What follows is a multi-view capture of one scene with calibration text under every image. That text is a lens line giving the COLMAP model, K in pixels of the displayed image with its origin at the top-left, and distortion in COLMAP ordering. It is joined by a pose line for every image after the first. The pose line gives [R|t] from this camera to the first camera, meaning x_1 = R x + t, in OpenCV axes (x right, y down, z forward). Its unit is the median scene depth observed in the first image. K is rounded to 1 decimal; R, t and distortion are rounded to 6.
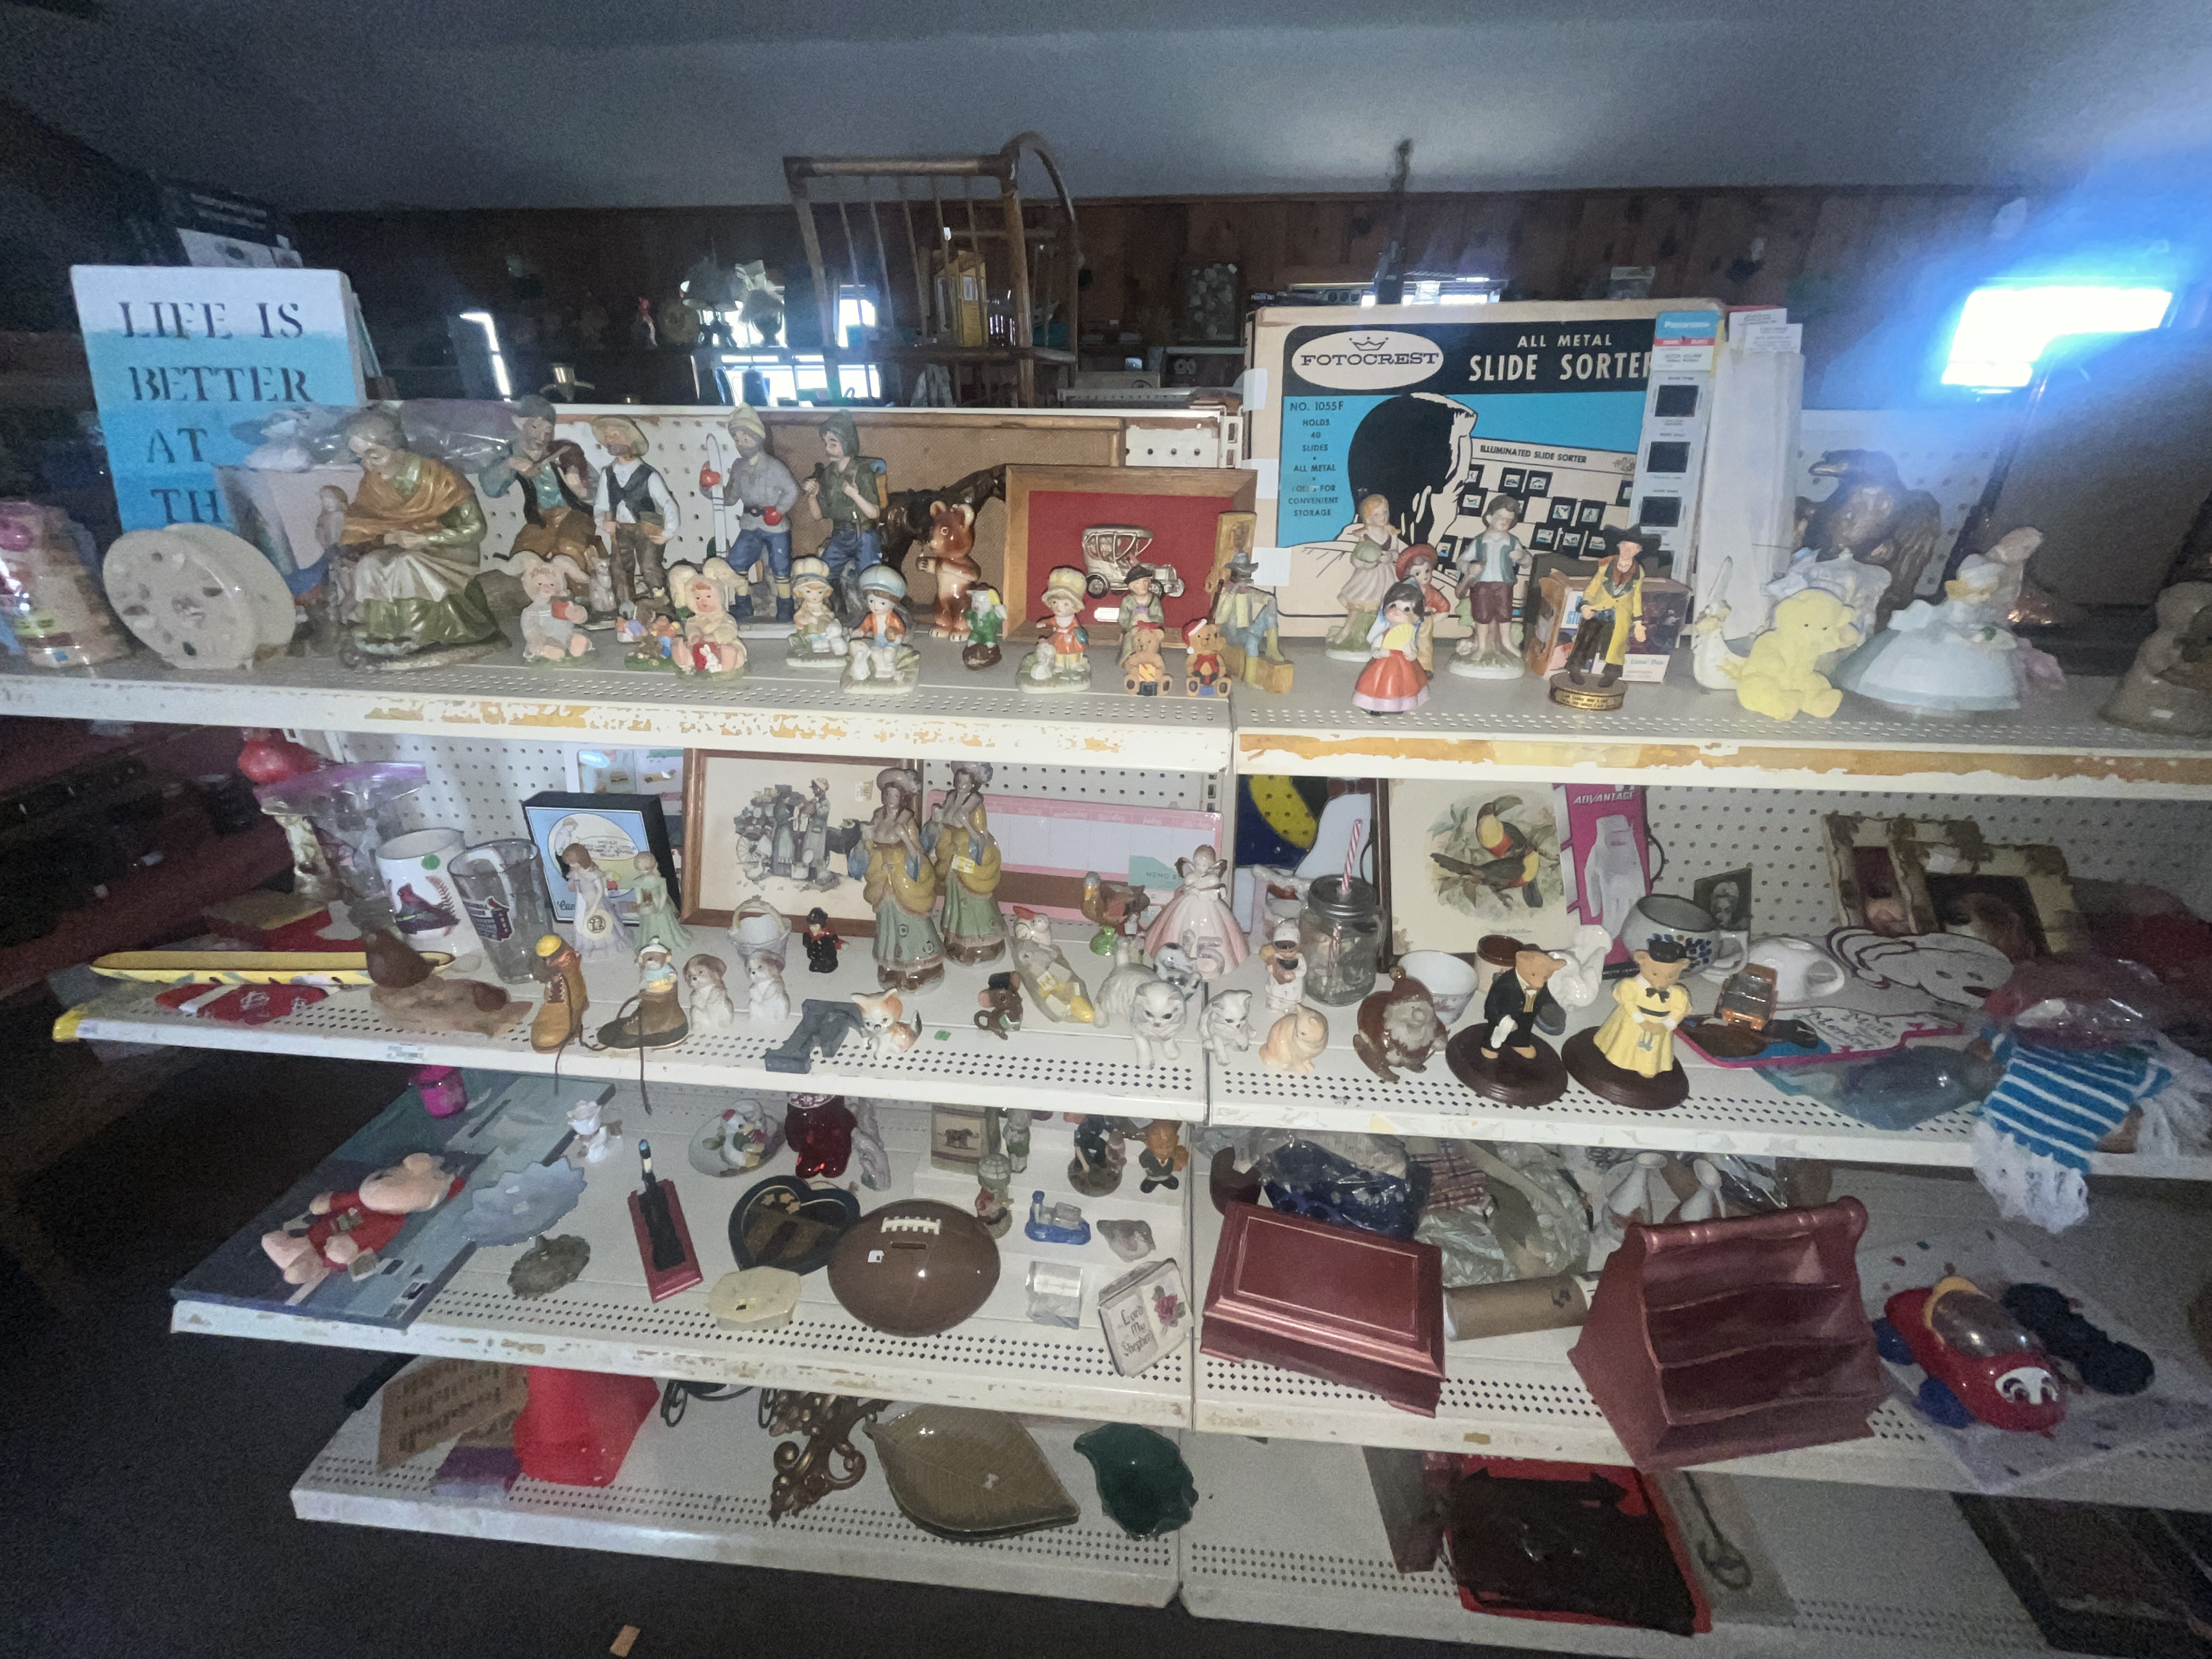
lens RADIAL K [[898.8, 0, 1109.2], [0, 898.8, 824.1], [0, 0, 1]] dist [-0.003304, -0.000556]
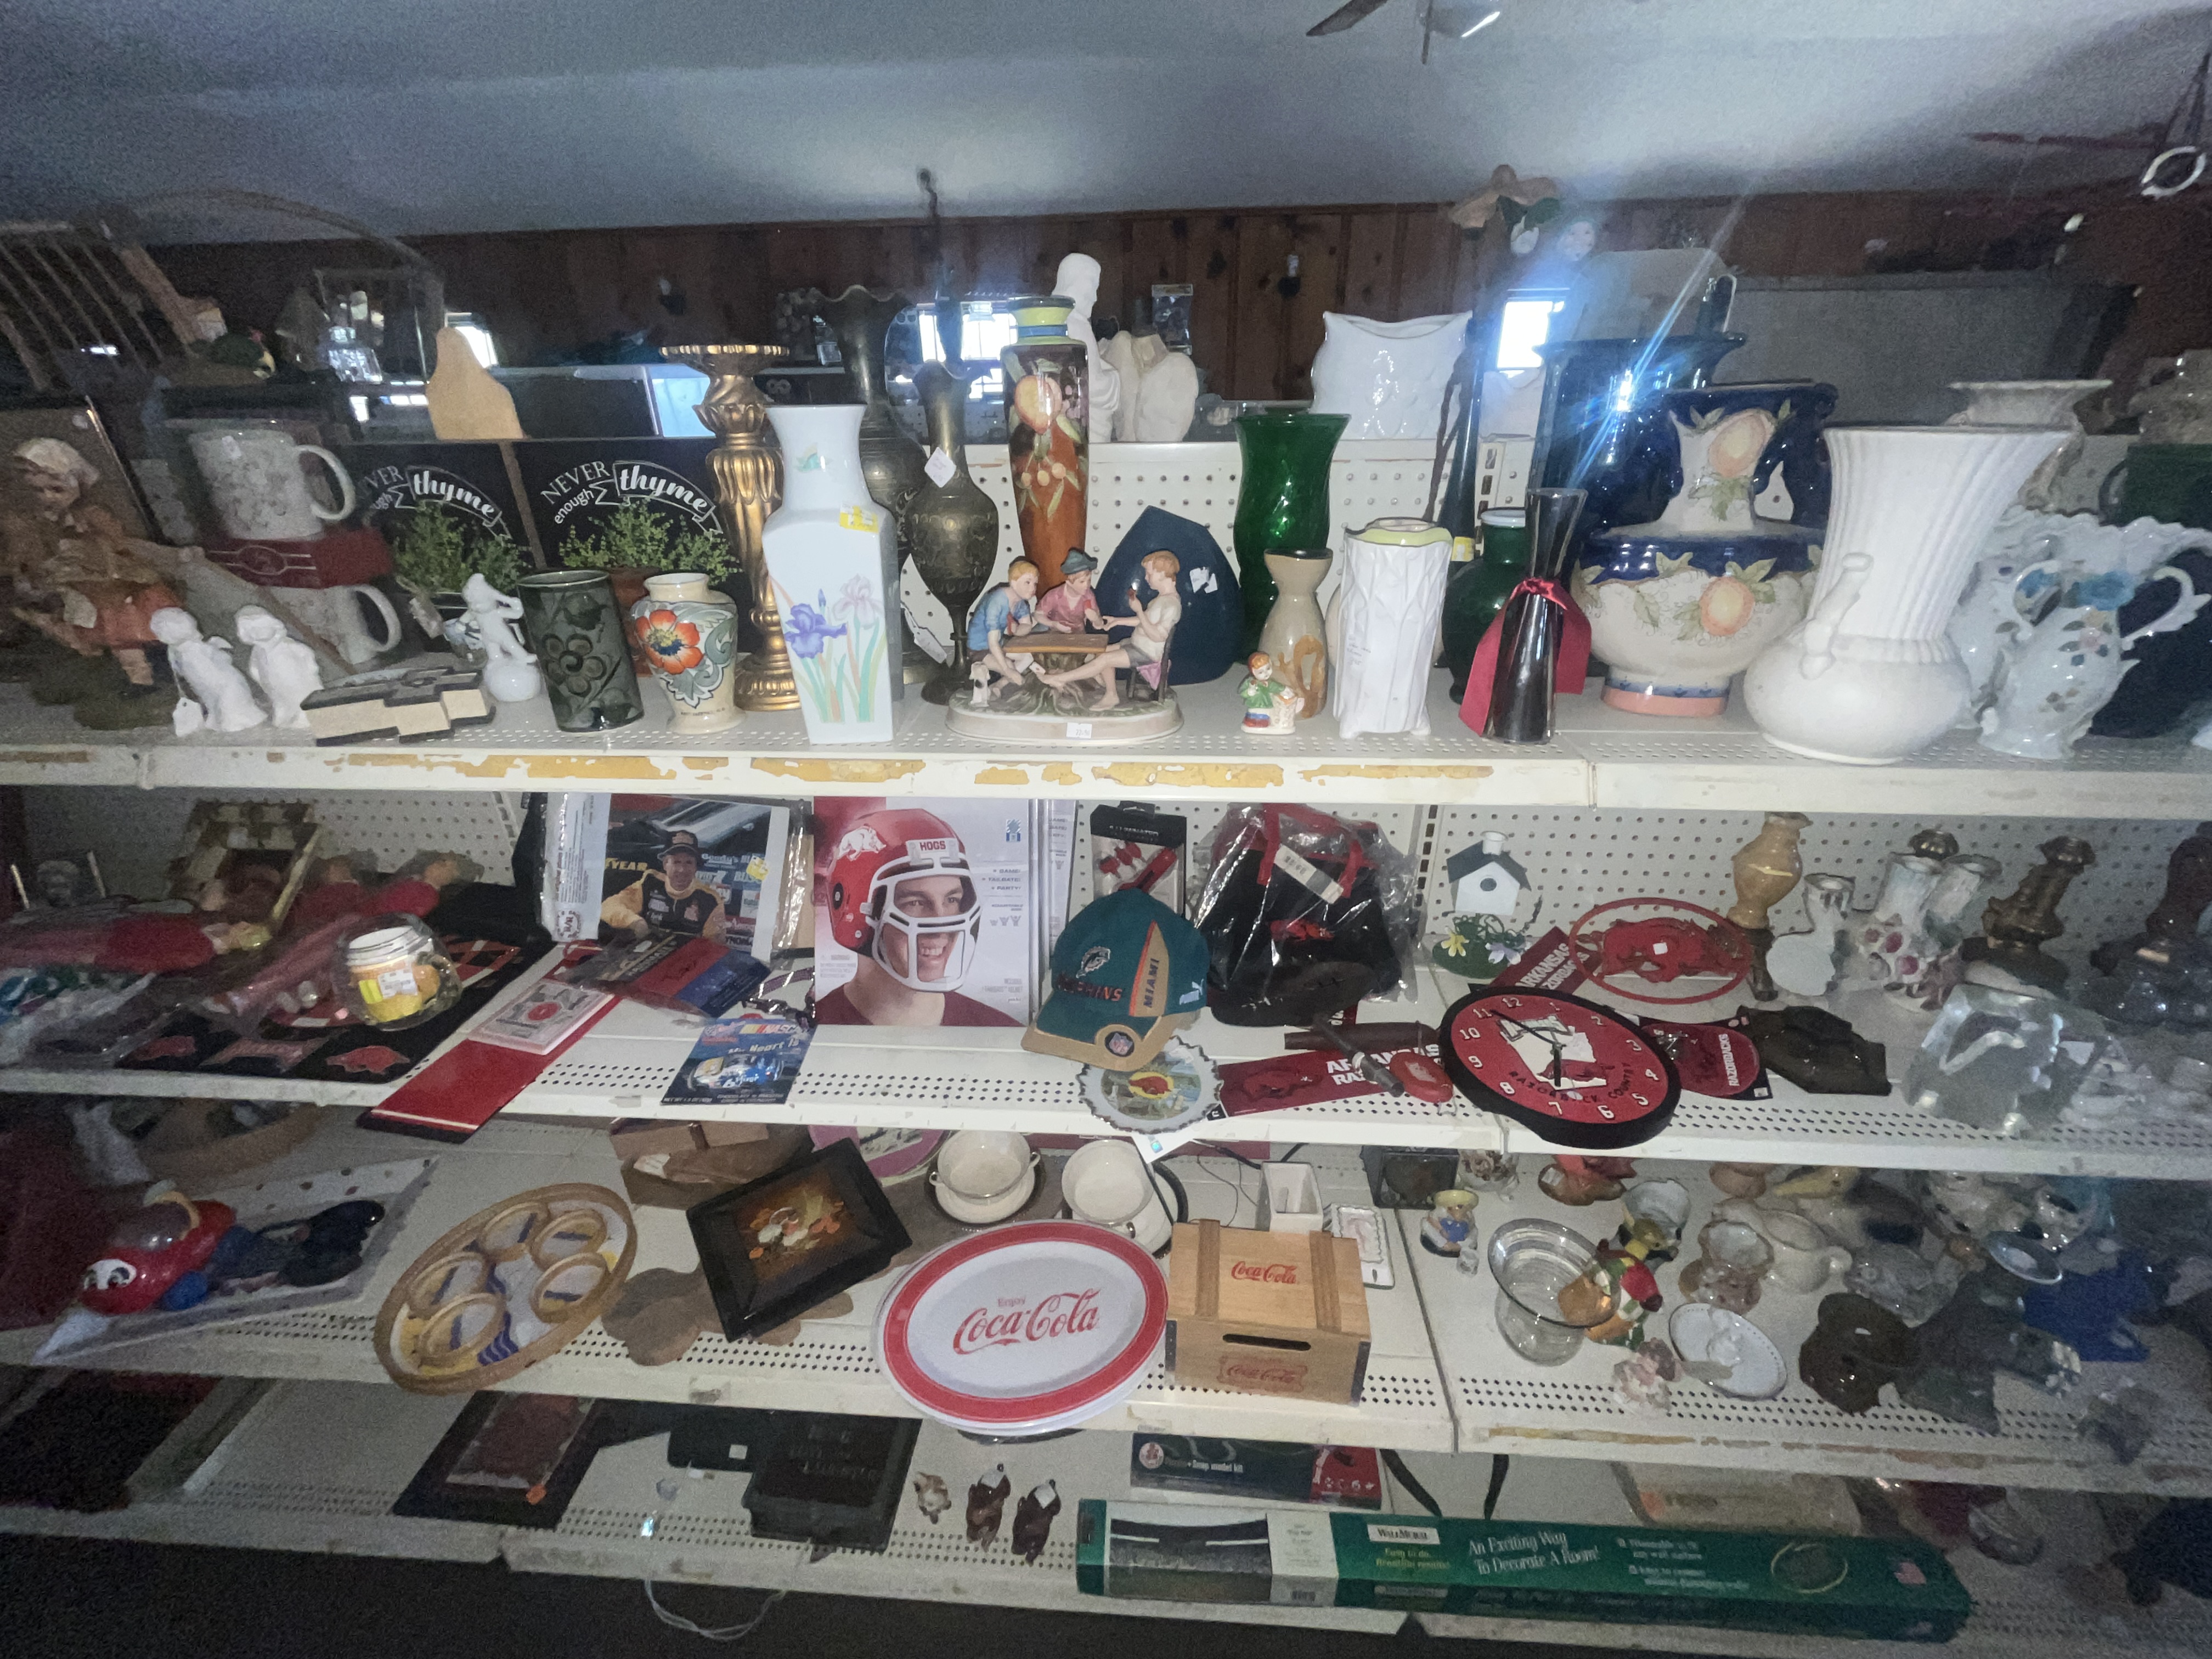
lens RADIAL K [[898.8, 0, 1117.1], [0, 898.8, 825.7], [0, 0, 1]] dist [-0.003304, -0.000556]
pose [[0.999716, -0.021698, 0.009805, 1.986421], [0.021769, 0.999737, -0.007173, 0.055099], [-0.009647, 0.007385, 0.999926, -0.156778]]
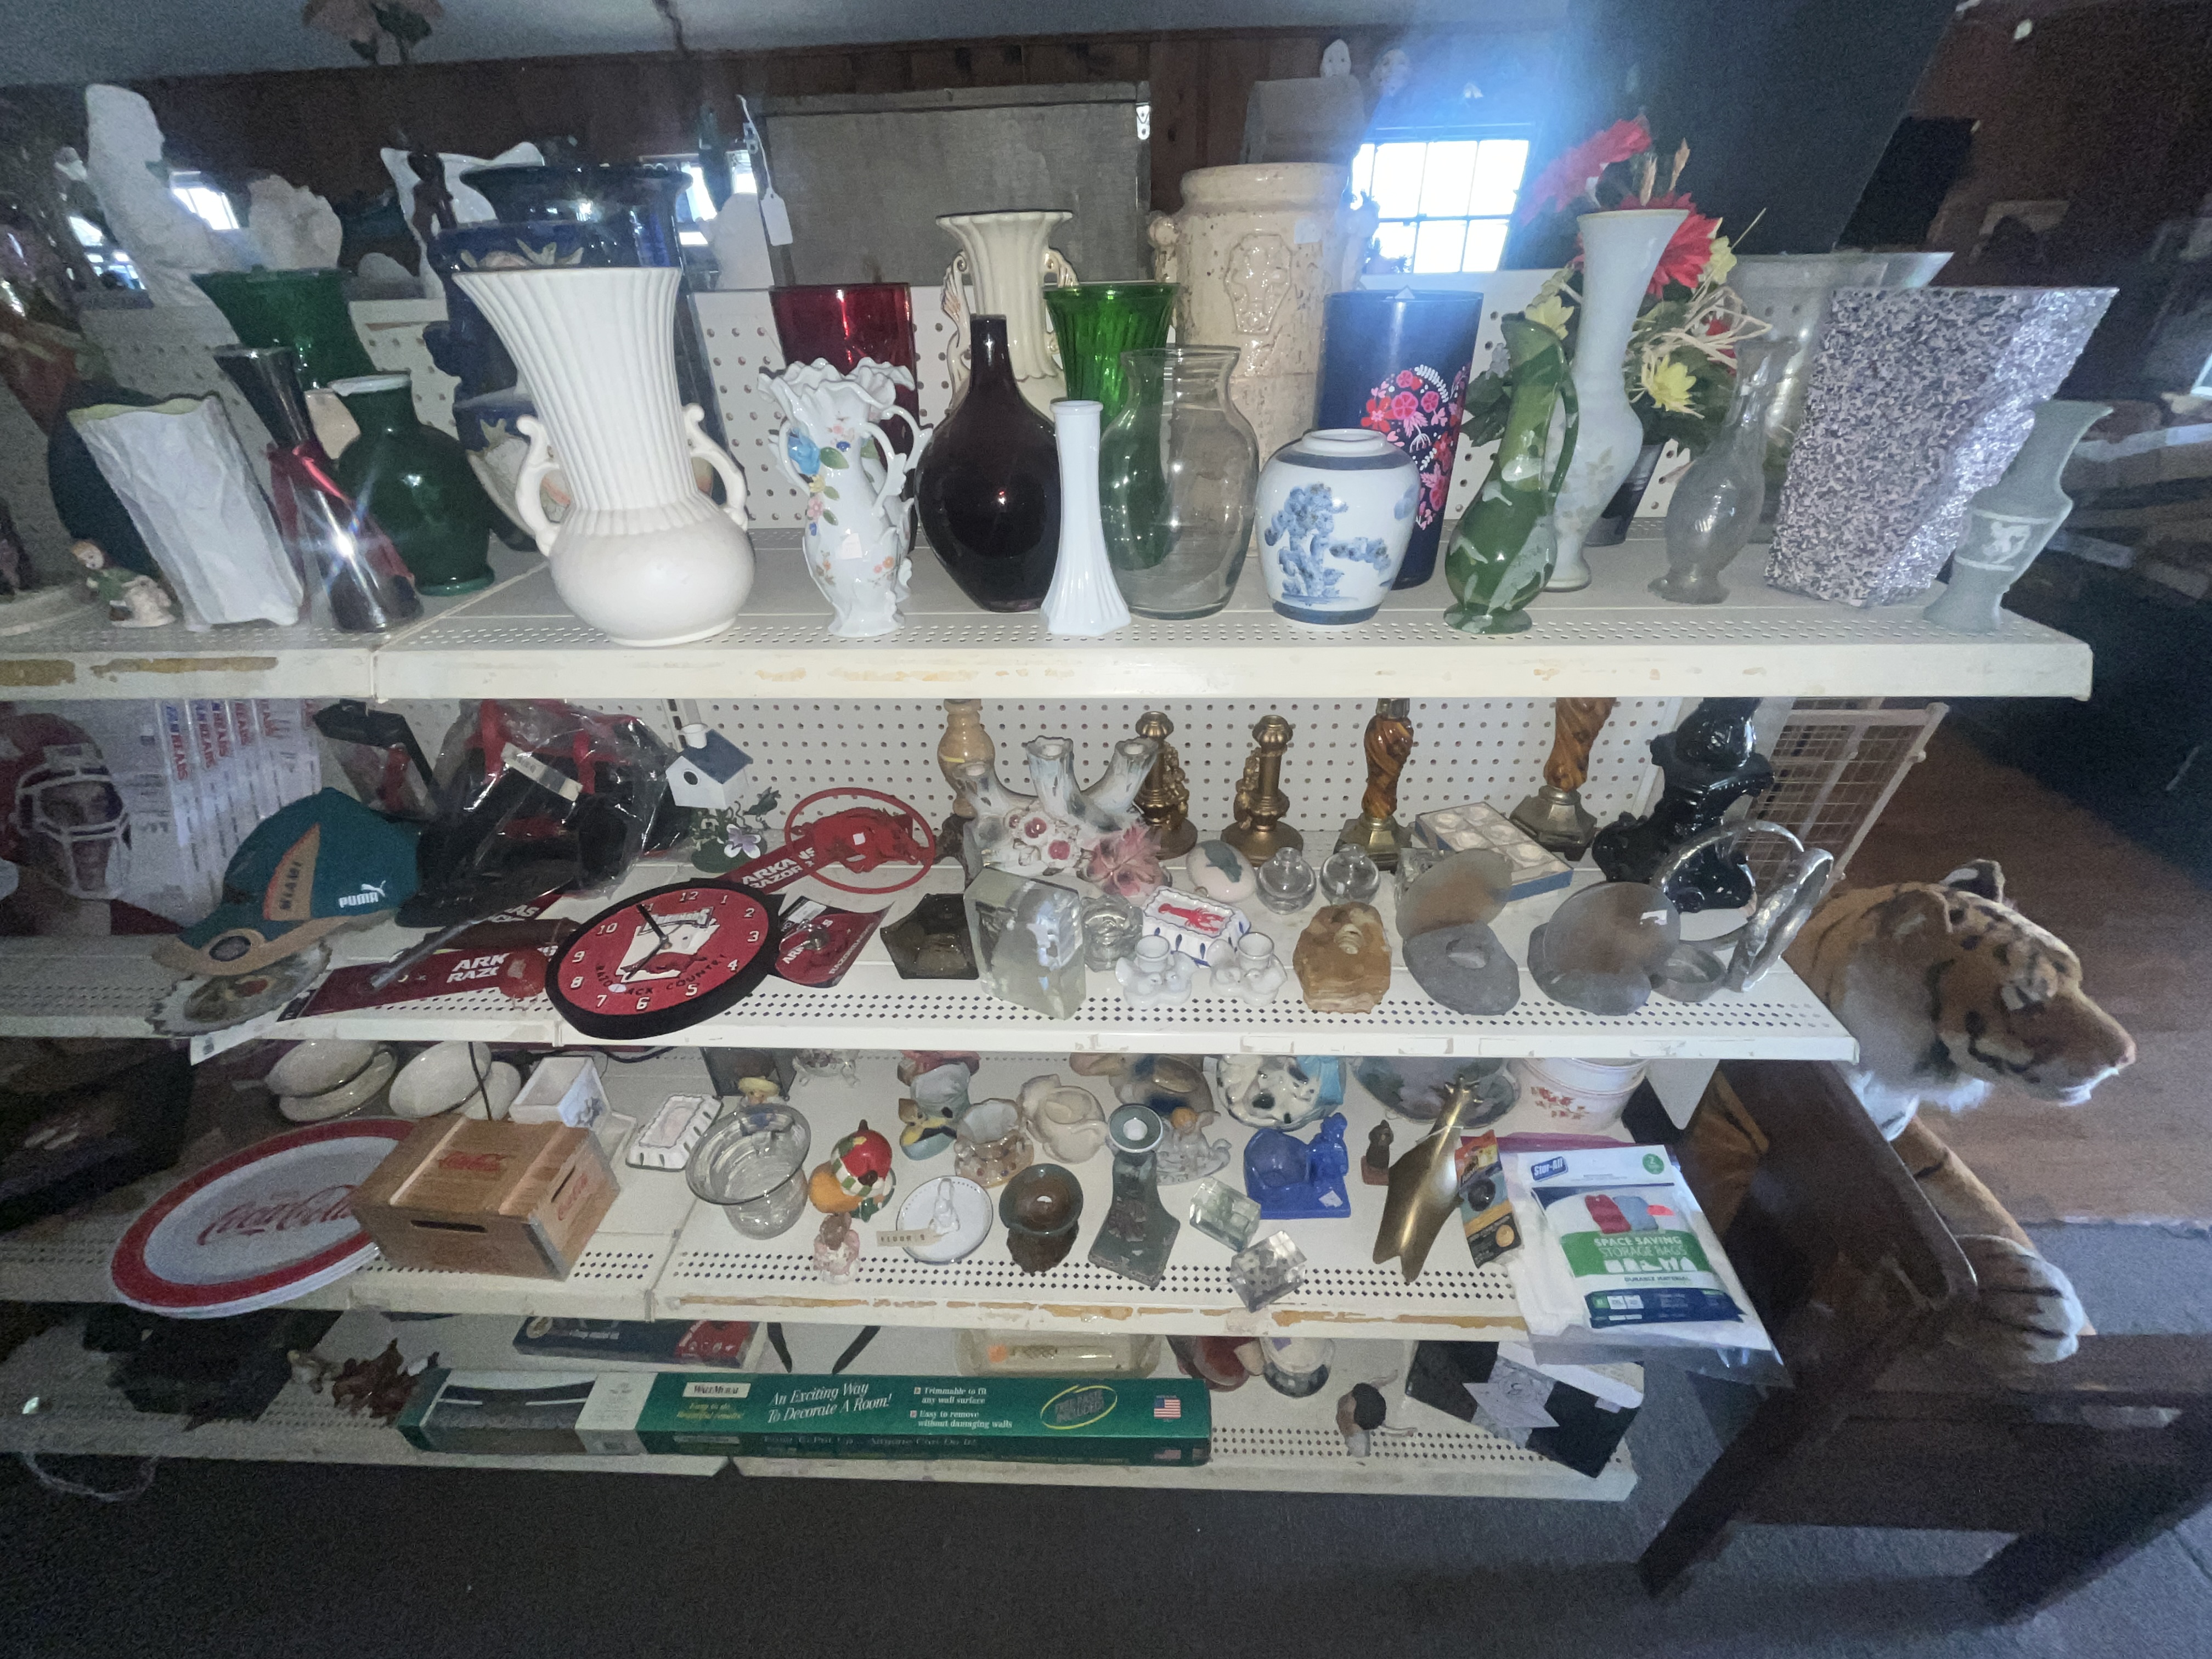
lens RADIAL K [[898.8, 0, 1109.0], [0, 898.8, 826.8], [0, 0, 1]] dist [-0.003304, -0.000556]
pose [[0.998516, -0.047039, 0.027441, 2.814267], [0.043745, 0.992934, 0.110314, 0.086332], [-0.032437, -0.108950, 0.993518, -0.153956]]
